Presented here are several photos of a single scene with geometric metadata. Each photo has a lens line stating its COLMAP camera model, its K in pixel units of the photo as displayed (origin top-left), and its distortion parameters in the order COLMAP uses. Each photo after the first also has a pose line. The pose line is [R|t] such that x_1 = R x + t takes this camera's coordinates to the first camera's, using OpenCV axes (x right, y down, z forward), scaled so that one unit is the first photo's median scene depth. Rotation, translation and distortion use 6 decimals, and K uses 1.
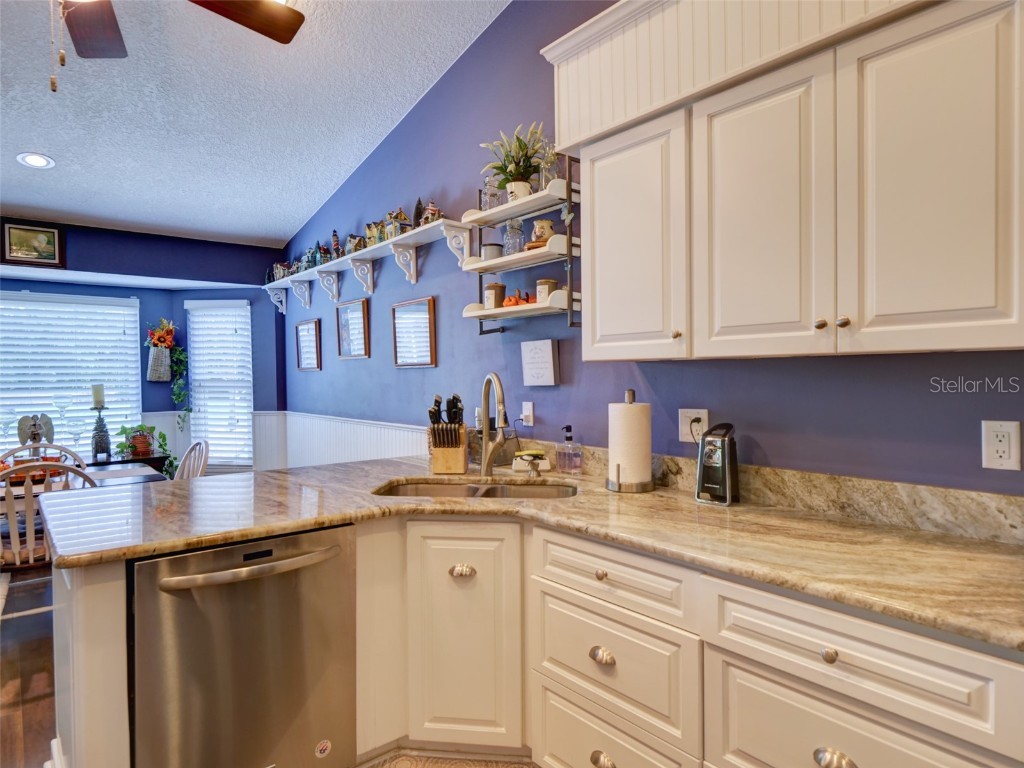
lens RADIAL K [[626.0, 0, 513.2], [0, 626.0, 388.6], [0, 0, 1]] dist [0.003770, 0.001556]
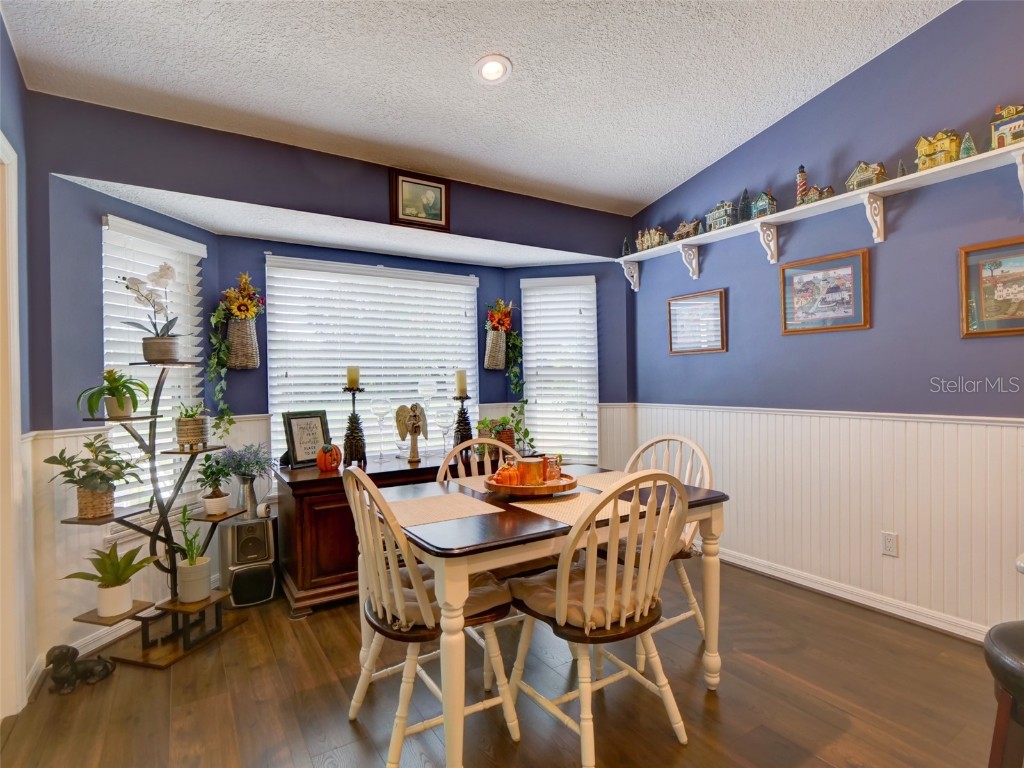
lens RADIAL K [[526.4, 0, 512.0], [0, 526.4, 384.0], [0, 0, 1]] dist [0.000979, 0.000146]
pose [[0.992536, -0.001491, -0.121941, -0.453036], [-0.000040, 0.999921, -0.012554, 0.019357], [0.121950, 0.012465, 0.992458, 0.256570]]
